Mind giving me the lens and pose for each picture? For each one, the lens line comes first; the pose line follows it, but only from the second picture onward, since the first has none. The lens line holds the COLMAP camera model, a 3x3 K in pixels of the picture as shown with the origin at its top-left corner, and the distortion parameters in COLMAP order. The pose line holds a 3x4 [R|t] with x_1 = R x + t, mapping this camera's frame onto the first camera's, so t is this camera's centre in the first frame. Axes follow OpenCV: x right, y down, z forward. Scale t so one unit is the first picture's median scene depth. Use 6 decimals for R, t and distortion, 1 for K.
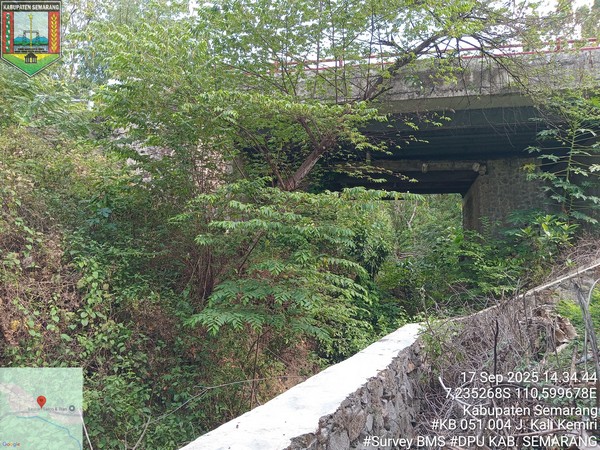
lens RADIAL K [[480.0, 0, 299.3], [0, 480.0, 223.6], [0, 0, 1]] dist [0.016583, -0.012451]
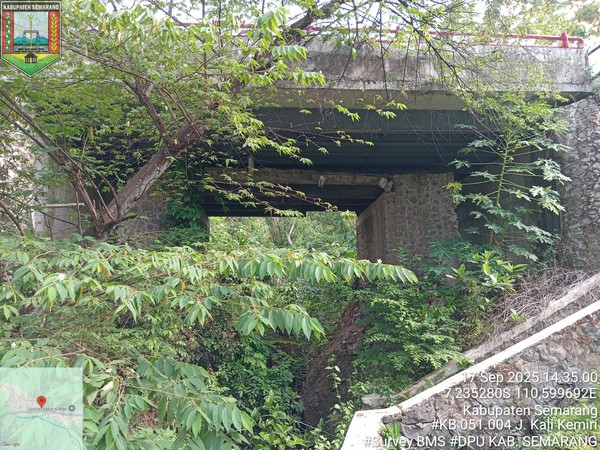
lens RADIAL K [[480.0, 0, 299.2], [0, 480.0, 226.1], [0, 0, 1]] dist [0.016583, -0.012451]
pose [[0.966524, 0.011611, 0.256313, 0.030527], [-0.010011, 0.999921, -0.007547, -0.046421], [-0.256380, 0.004729, 0.966564, 0.323187]]
